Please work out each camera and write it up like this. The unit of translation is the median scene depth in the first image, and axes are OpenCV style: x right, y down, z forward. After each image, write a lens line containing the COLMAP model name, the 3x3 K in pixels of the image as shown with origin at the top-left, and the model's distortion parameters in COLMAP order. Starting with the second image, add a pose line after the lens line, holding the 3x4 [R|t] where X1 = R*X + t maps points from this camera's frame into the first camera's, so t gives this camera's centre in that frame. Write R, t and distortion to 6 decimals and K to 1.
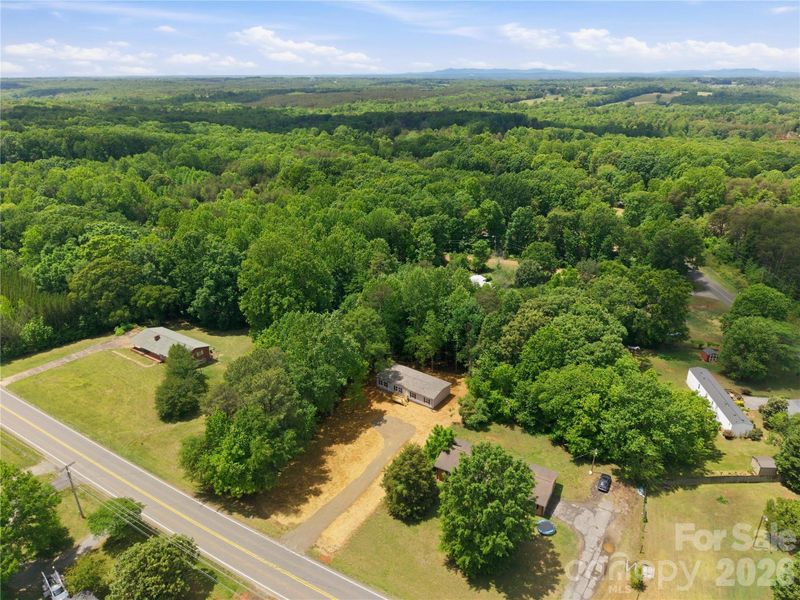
lens RADIAL K [[534.2, 0, 400.0], [0, 534.2, 300.0], [0, 0, 1]] dist [0.000989, -0.005356]
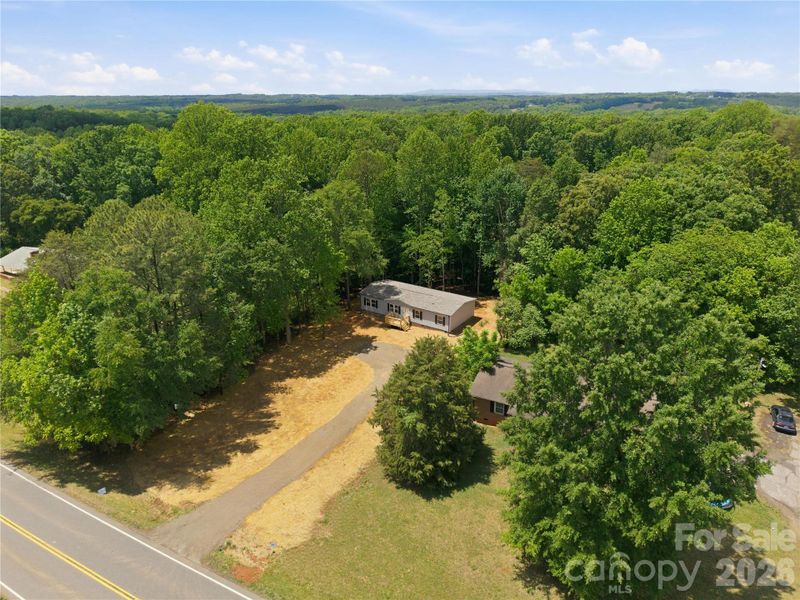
lens RADIAL K [[547.2, 0, 400.0], [0, 547.2, 300.0], [0, 0, 1]] dist [0.003115, -0.004461]
pose [[0.999546, -0.015176, 0.026032, -0.015348], [0.015638, 0.999722, -0.017629, 0.190762], [-0.025758, 0.018028, 0.999506, 0.382375]]
